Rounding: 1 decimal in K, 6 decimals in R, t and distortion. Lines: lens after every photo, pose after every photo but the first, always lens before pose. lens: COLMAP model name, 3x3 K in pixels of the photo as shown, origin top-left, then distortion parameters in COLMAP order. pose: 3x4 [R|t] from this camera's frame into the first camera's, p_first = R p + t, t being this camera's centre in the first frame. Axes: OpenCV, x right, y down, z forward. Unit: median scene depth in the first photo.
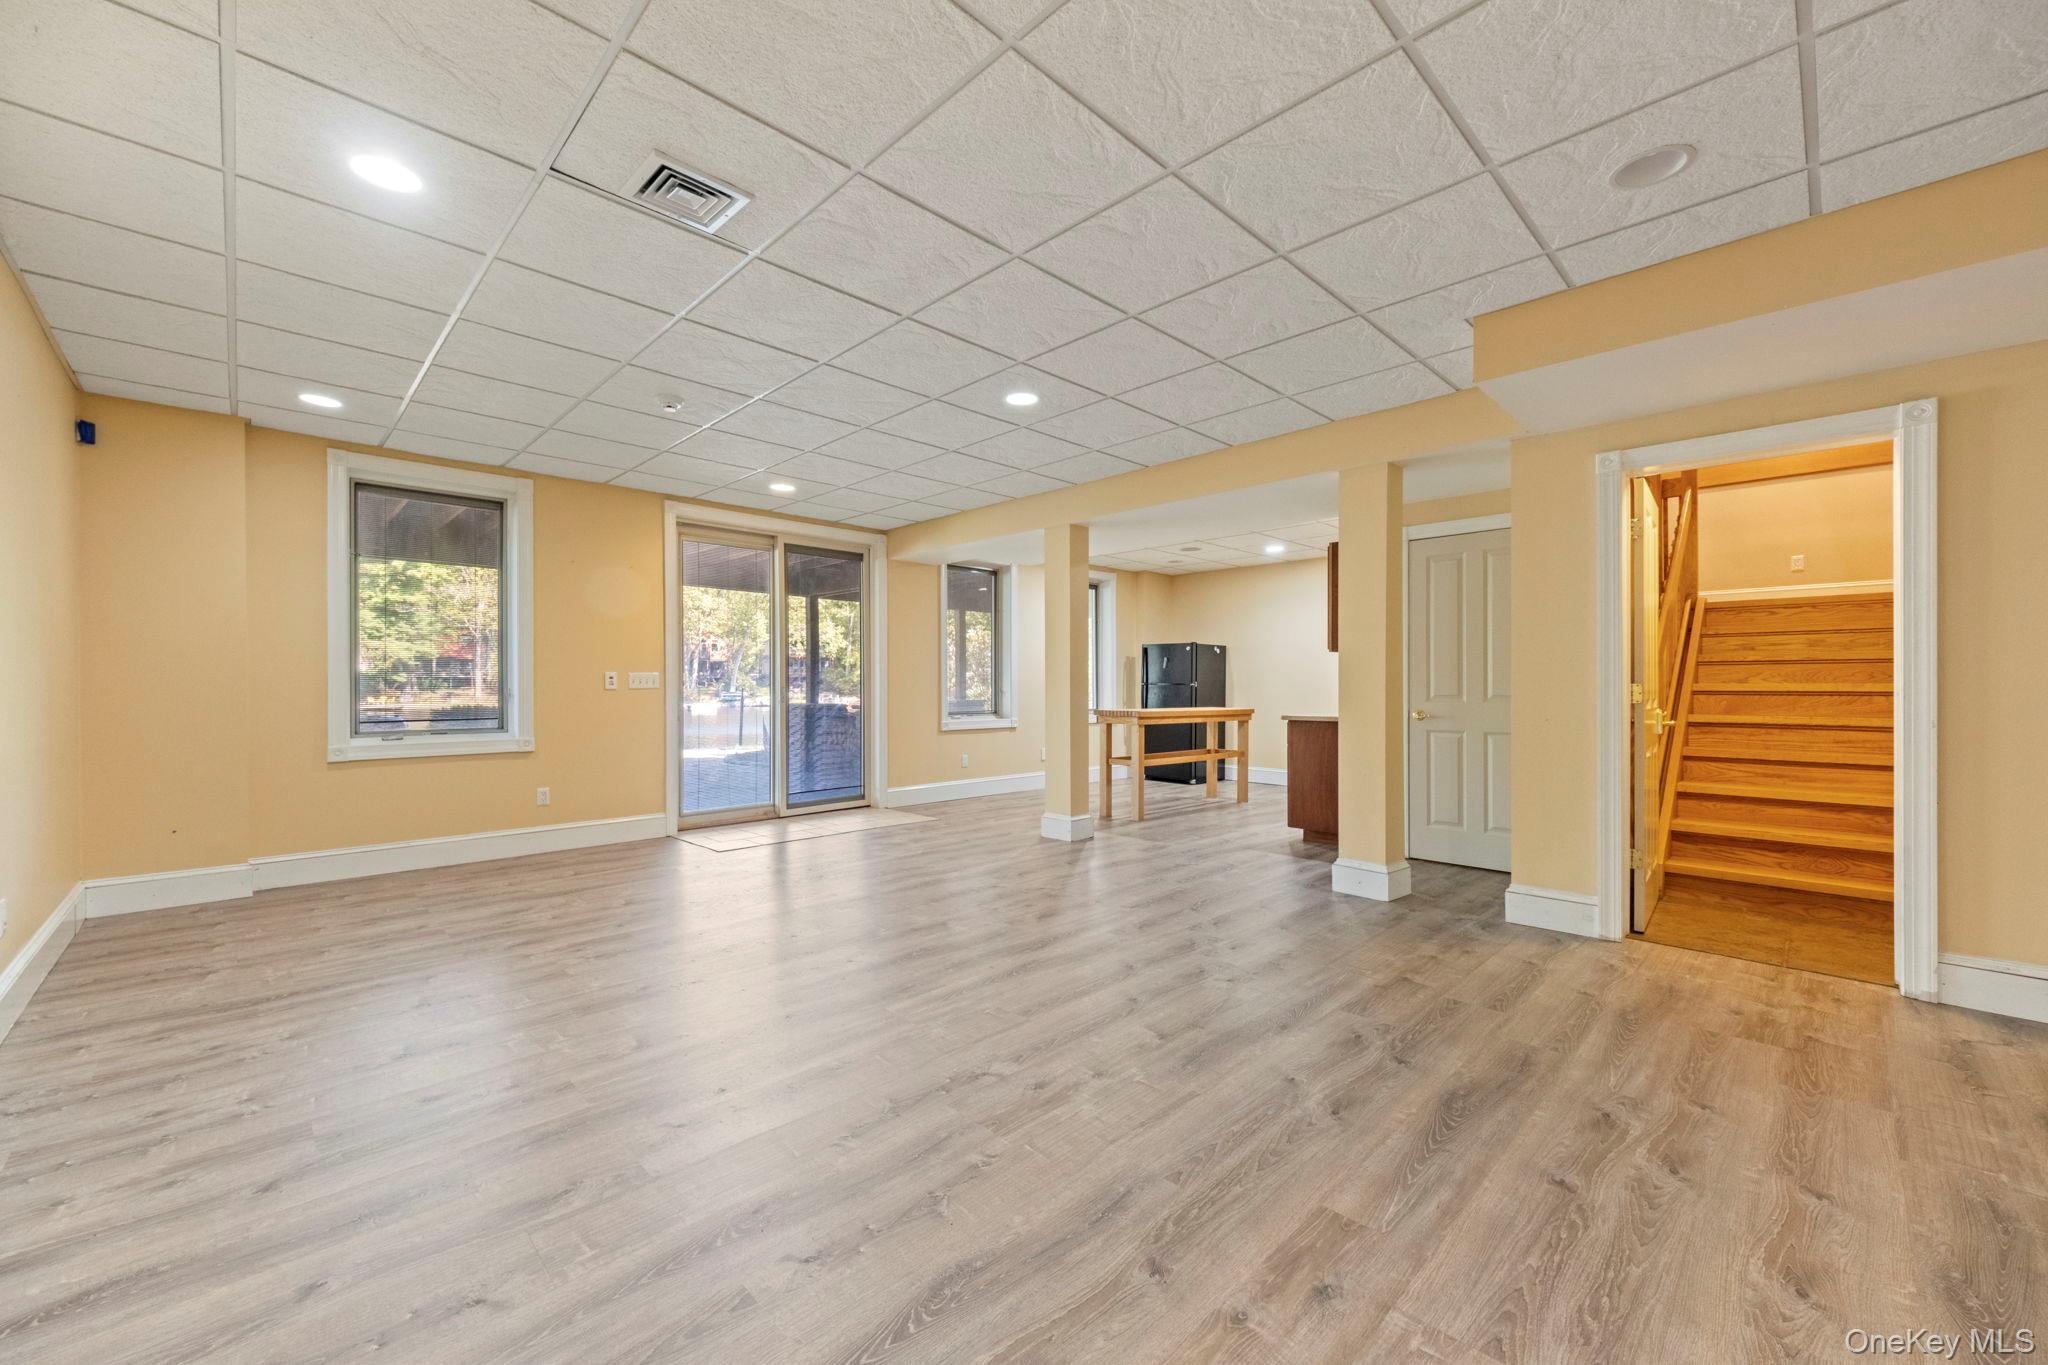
lens RADIAL K [[779.0, 0, 1025.6], [0, 779.0, 689.8], [0, 0, 1]] dist [0.001566, -0.000028]
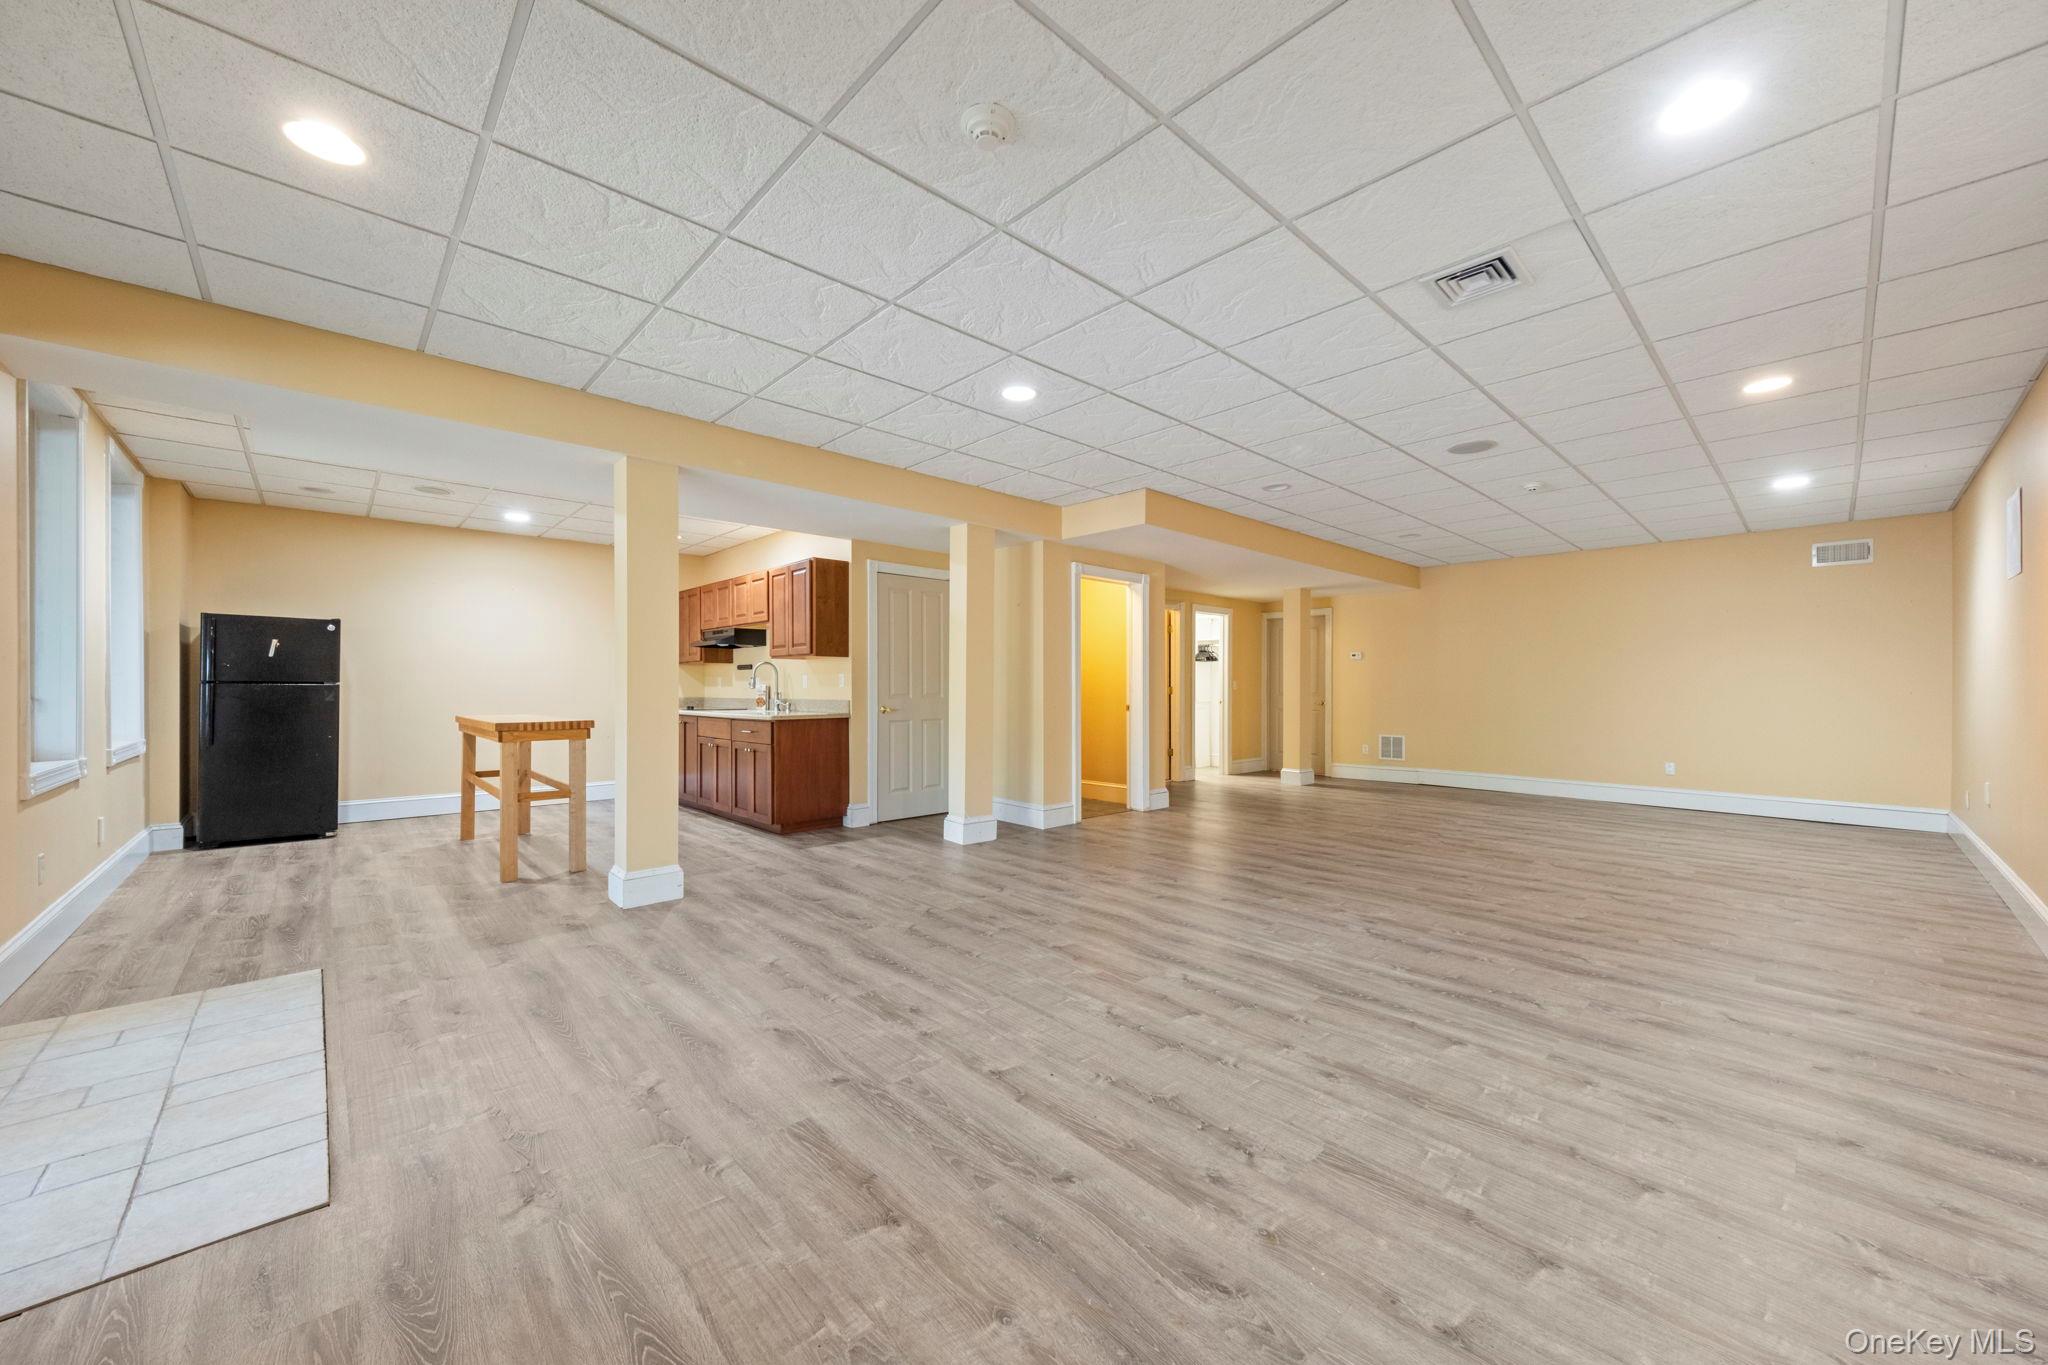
lens RADIAL K [[754.1, 0, 1008.0], [0, 754.1, 686.5], [0, 0, 1]] dist [0.002649, 0.000253]
pose [[0.050793, 0.001890, 0.998707, -1.611248], [0.000357, 0.999998, -0.001911, -0.008330], [-0.998709, 0.000453, 0.050792, 1.634356]]
